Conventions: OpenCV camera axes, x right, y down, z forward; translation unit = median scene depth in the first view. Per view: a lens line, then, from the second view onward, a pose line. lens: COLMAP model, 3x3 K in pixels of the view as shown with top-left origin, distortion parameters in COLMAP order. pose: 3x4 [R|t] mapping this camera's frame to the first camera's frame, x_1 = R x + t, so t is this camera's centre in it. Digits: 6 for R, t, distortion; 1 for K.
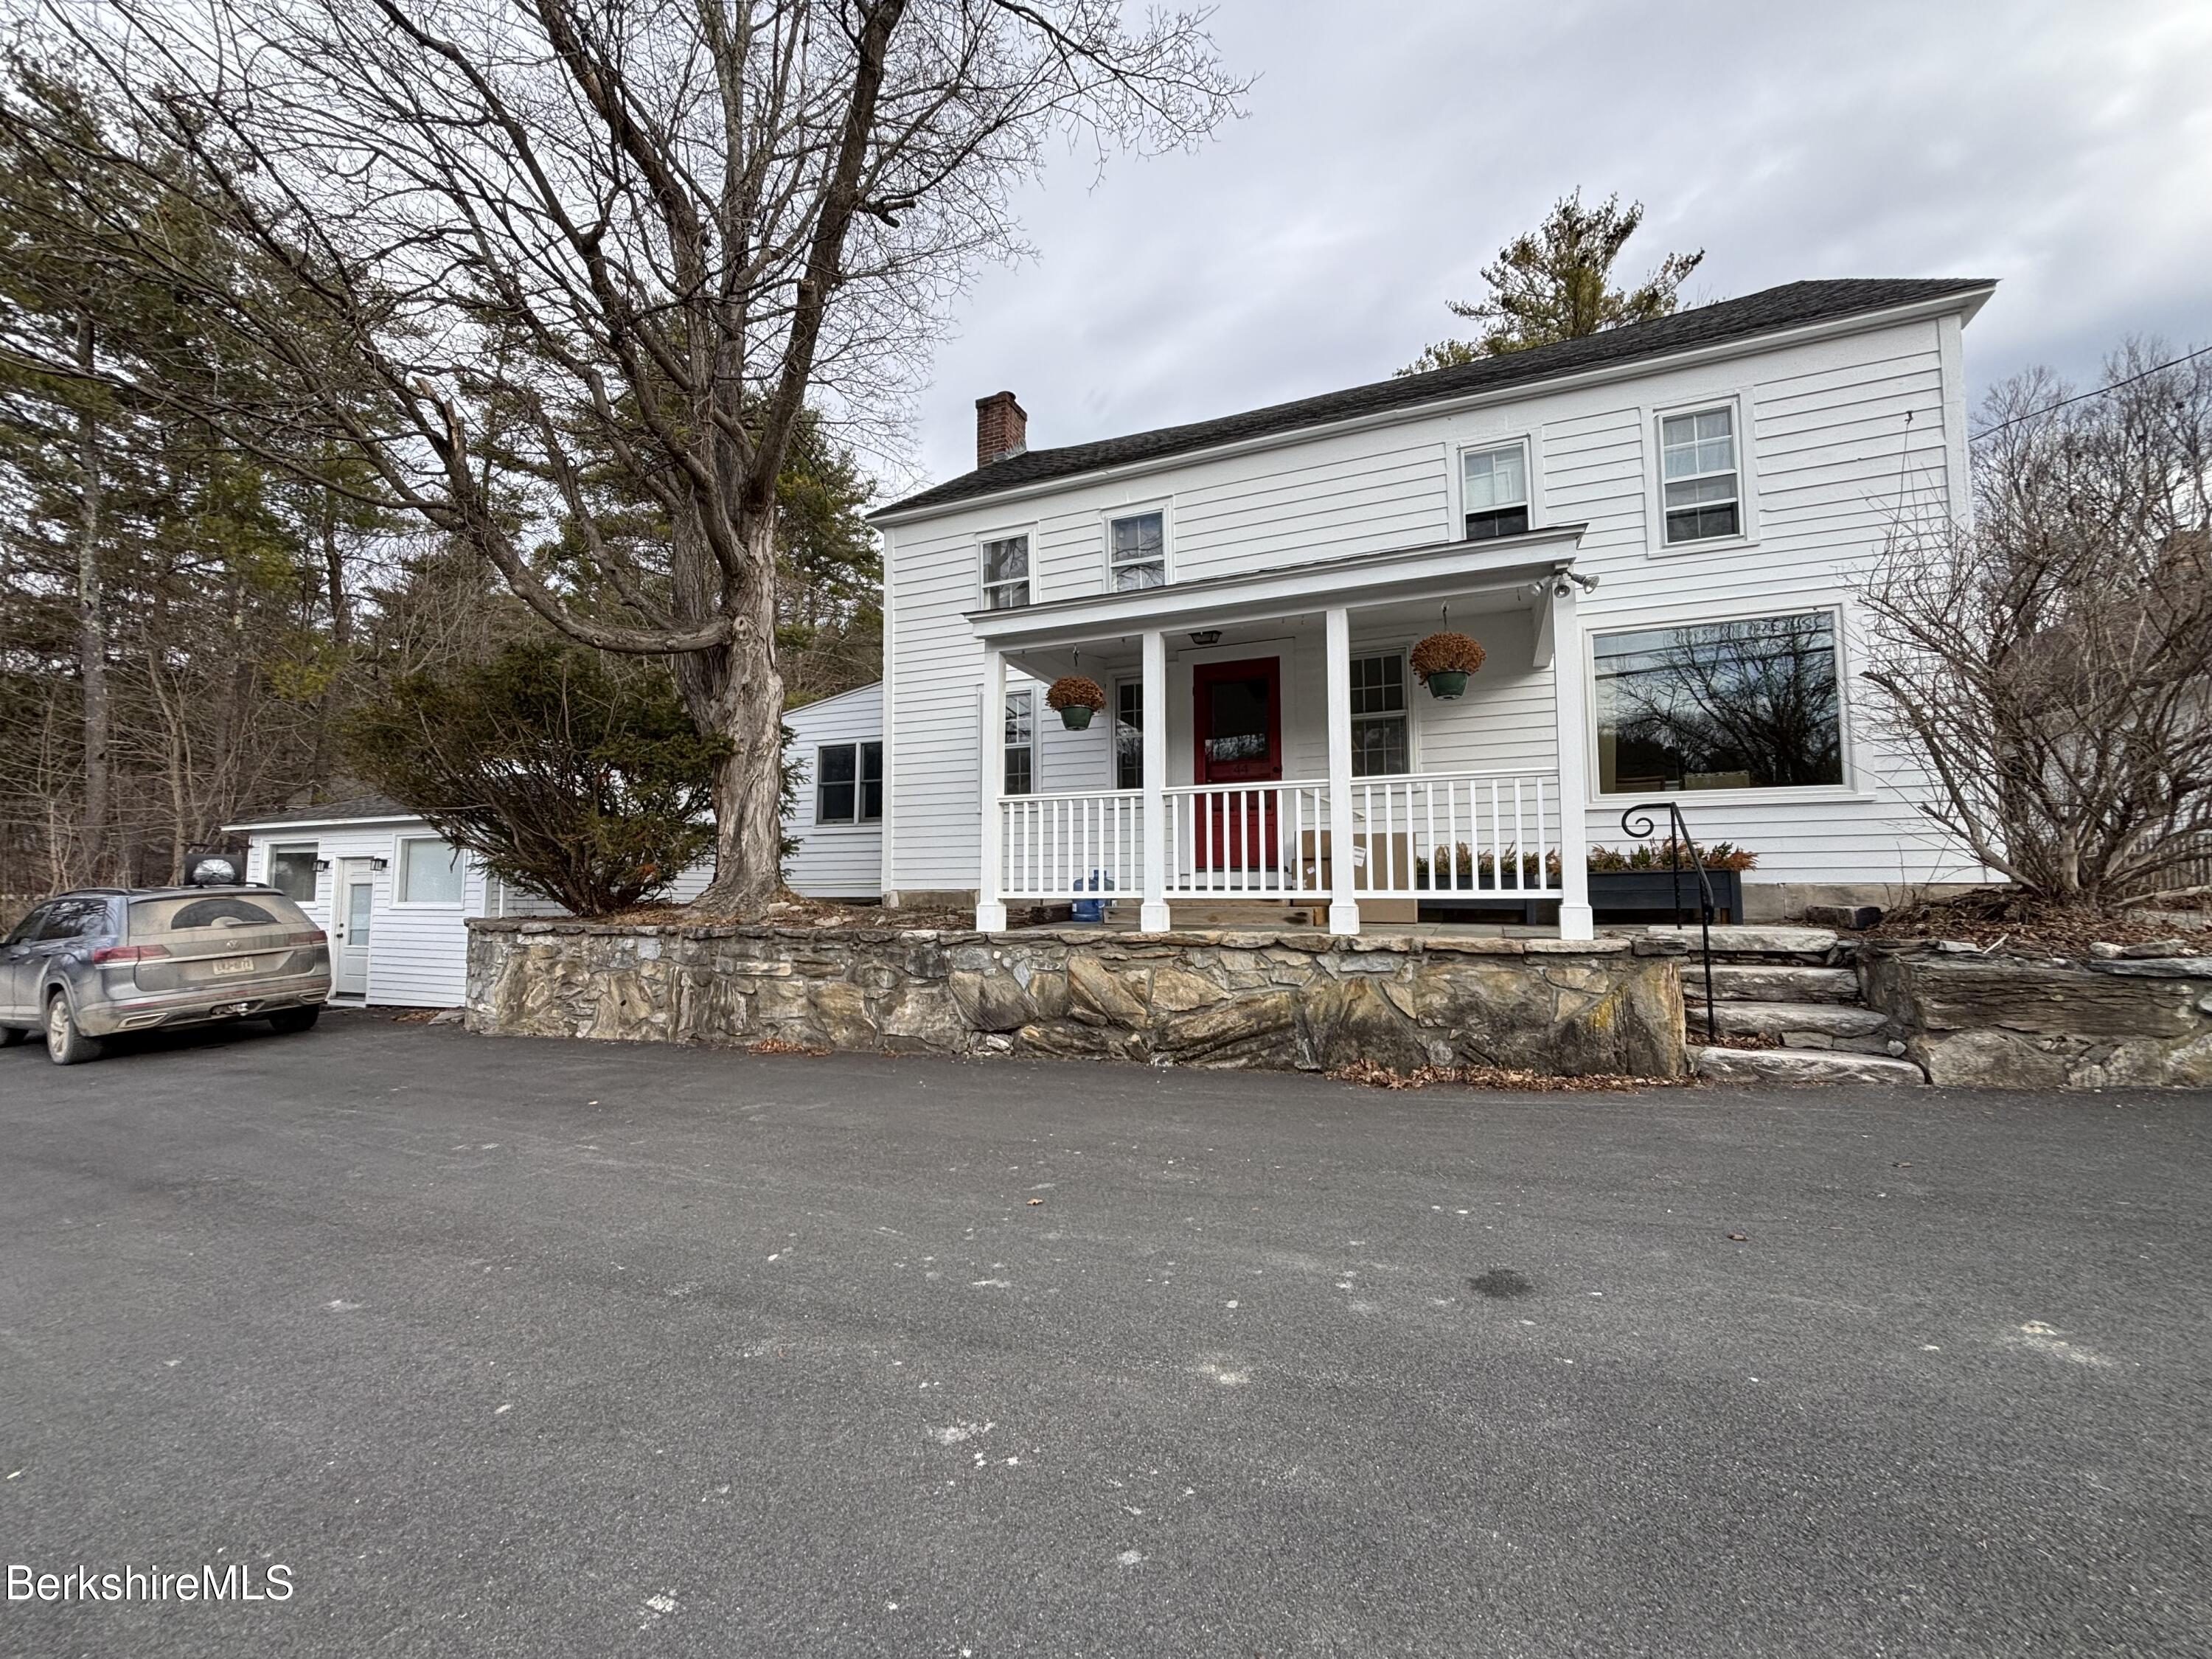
lens RADIAL K [[895.7, 0, 1106.5], [0, 895.7, 824.2], [0, 0, 1]] dist [-0.002905, -0.000801]
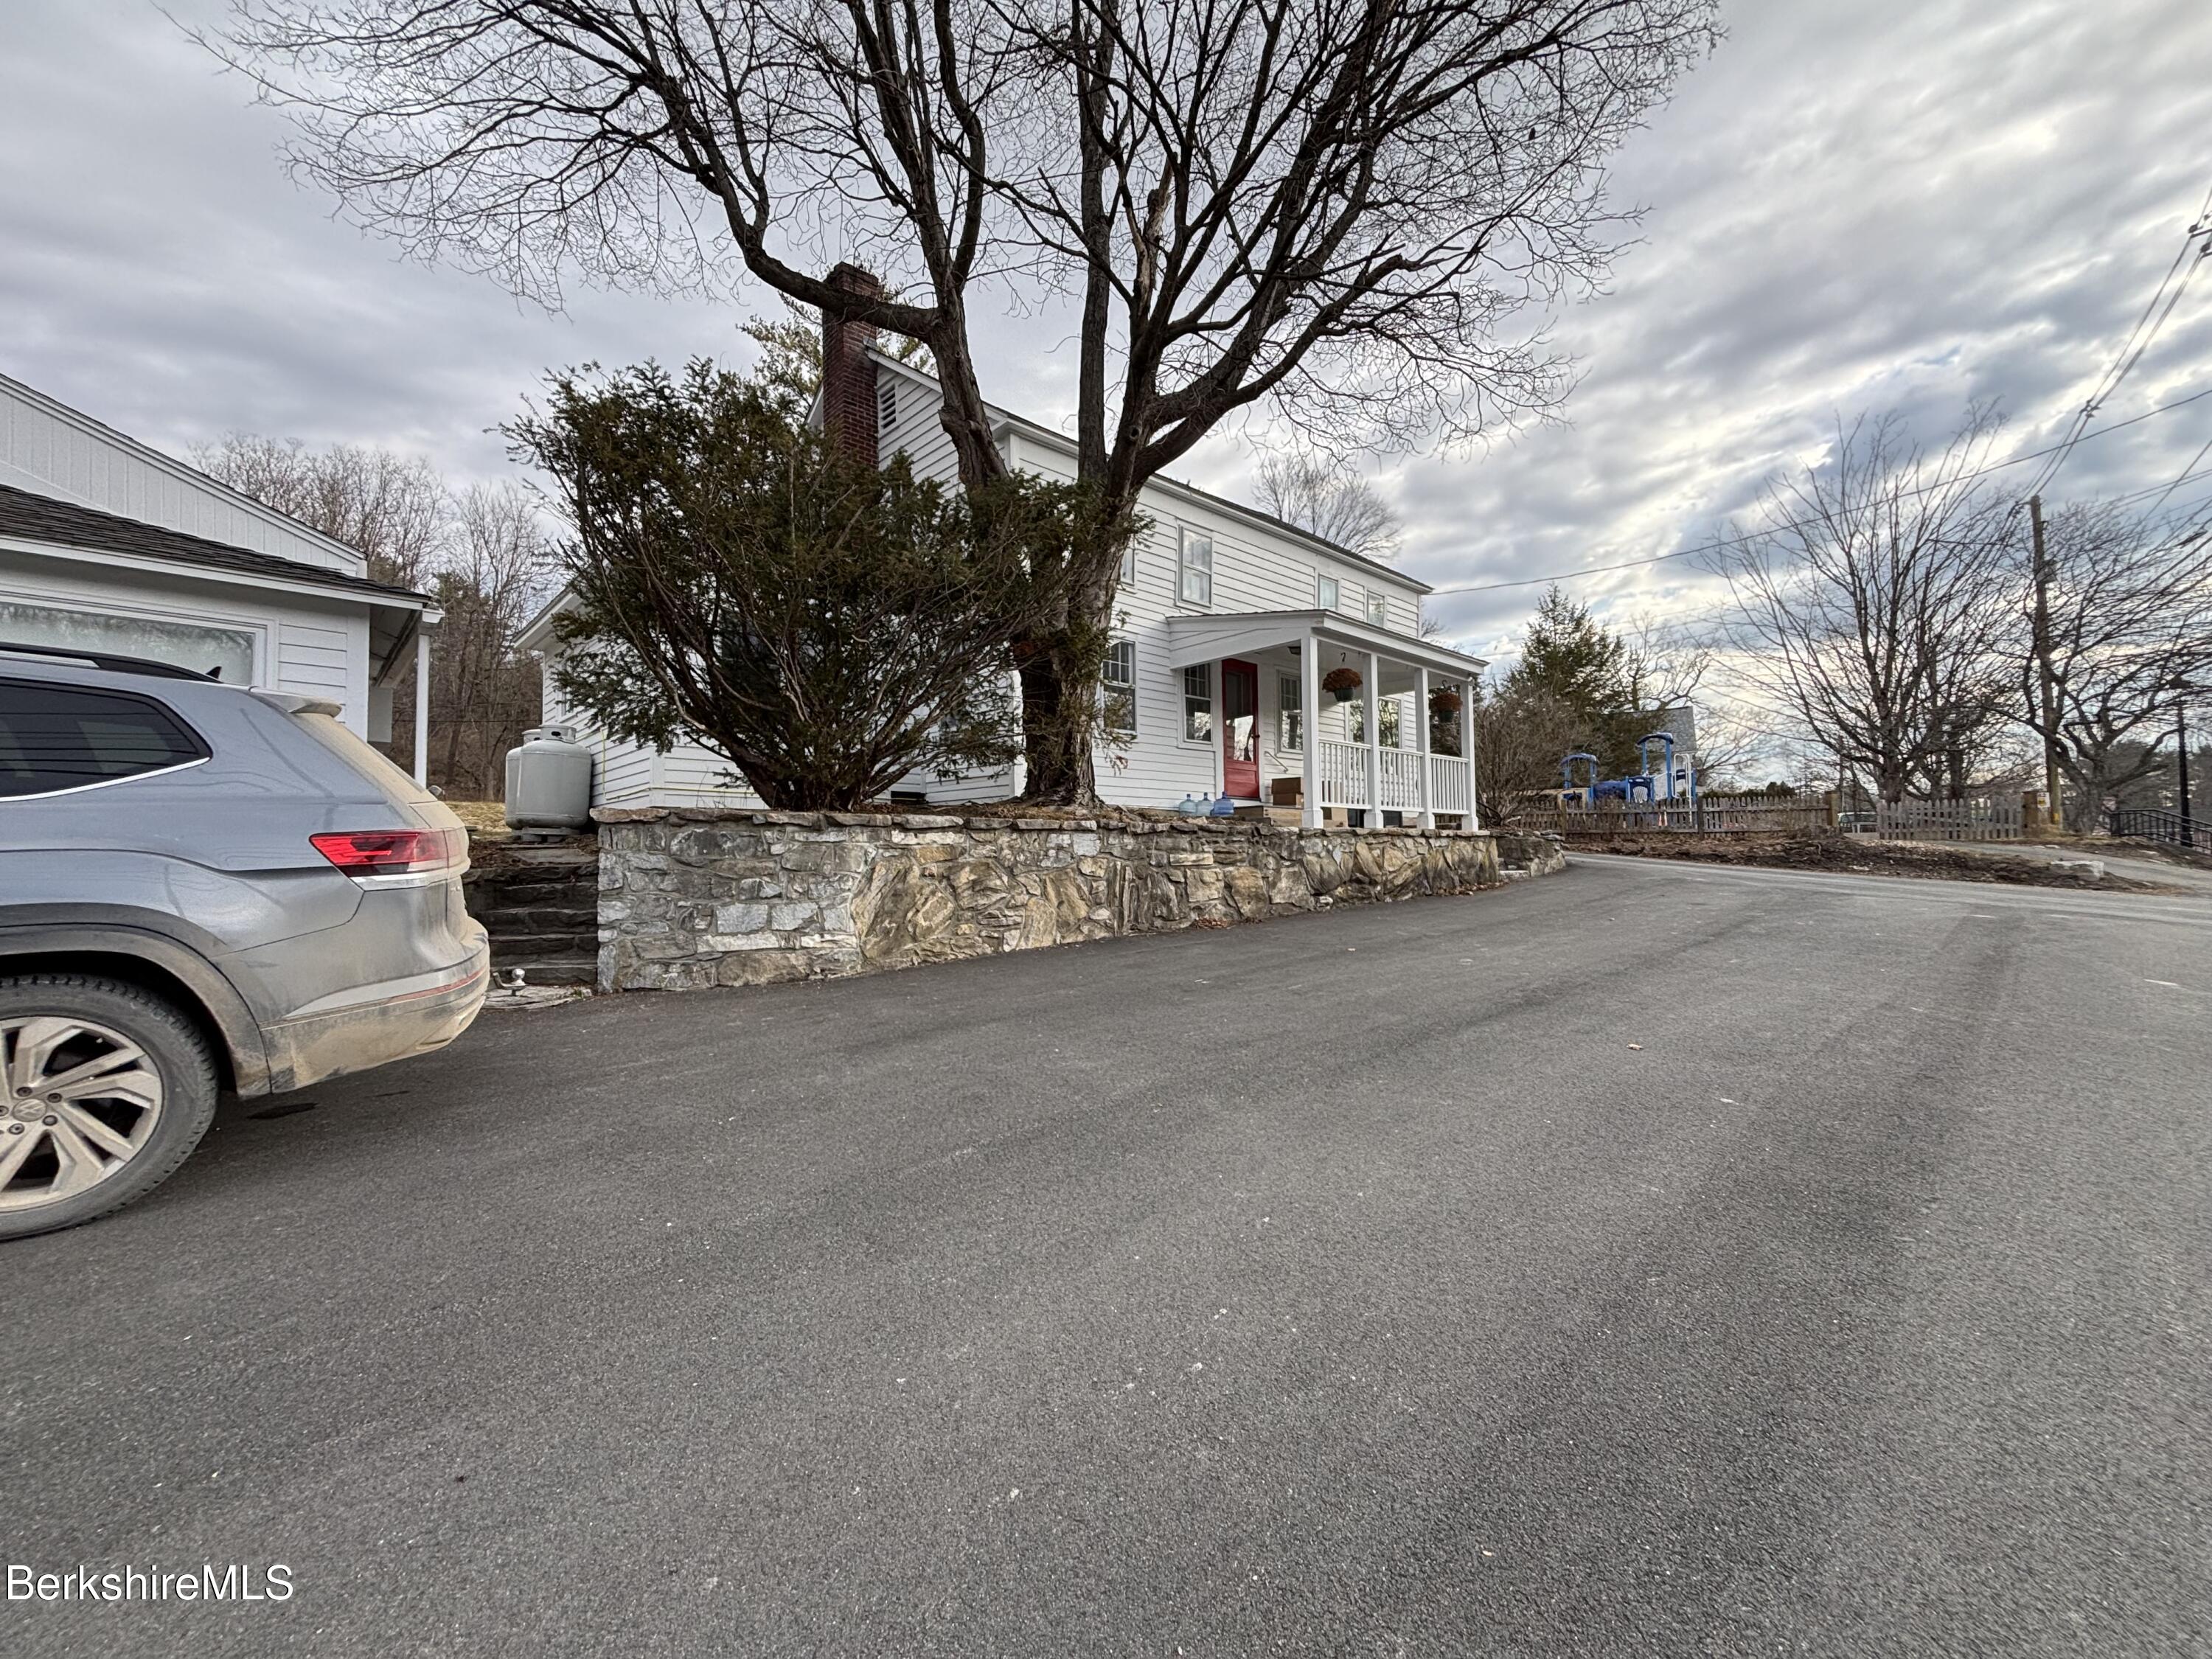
lens RADIAL K [[895.7, 0, 1113.0], [0, 895.7, 825.7], [0, 0, 1]] dist [-0.002905, -0.000801]
pose [[0.391647, 0.030211, 0.919619, -1.491842], [-0.064582, 0.997898, -0.005278, 0.132675], [-0.917846, -0.057324, 0.392775, 0.655629]]
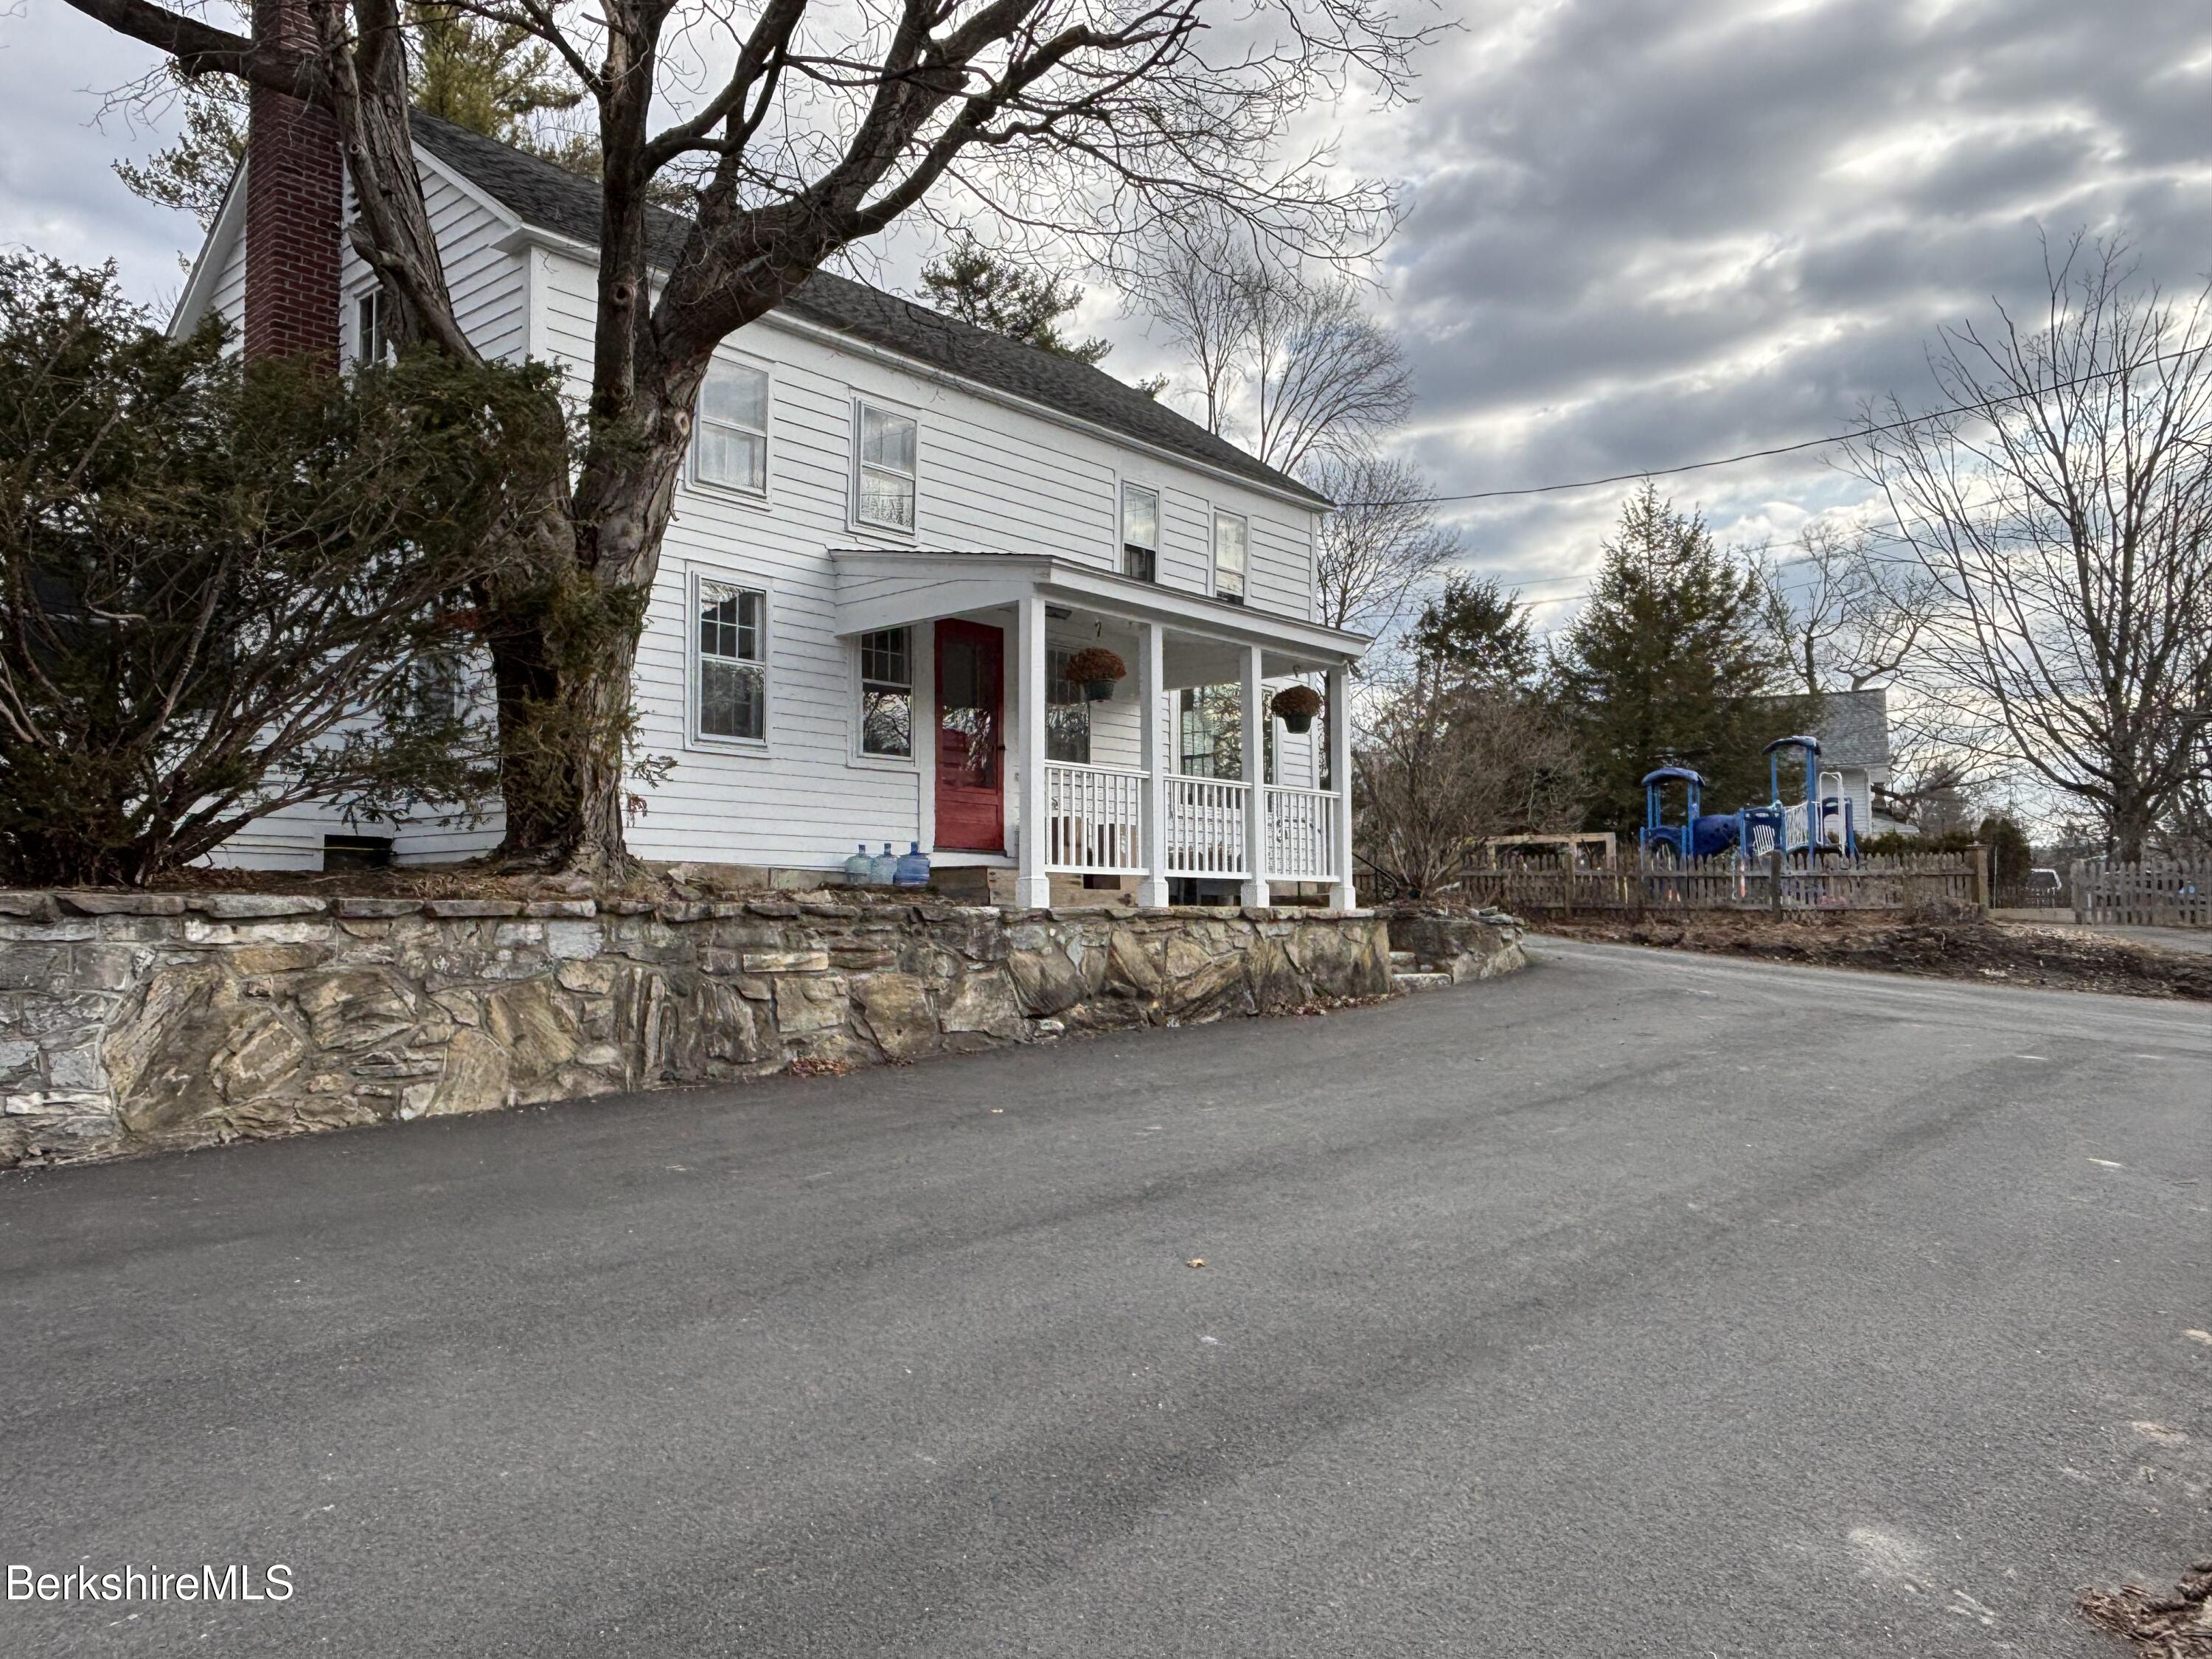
lens RADIAL K [[1612.2, 0, 1124.4], [0, 1612.2, 815.0], [0, 0, 1]] dist [0.032213, -0.054630]
pose [[0.299817, 0.067529, 0.951604, -1.526345], [-0.075440, 0.996046, -0.046914, 0.087481], [-0.951009, -0.057724, 0.303726, 0.380304]]
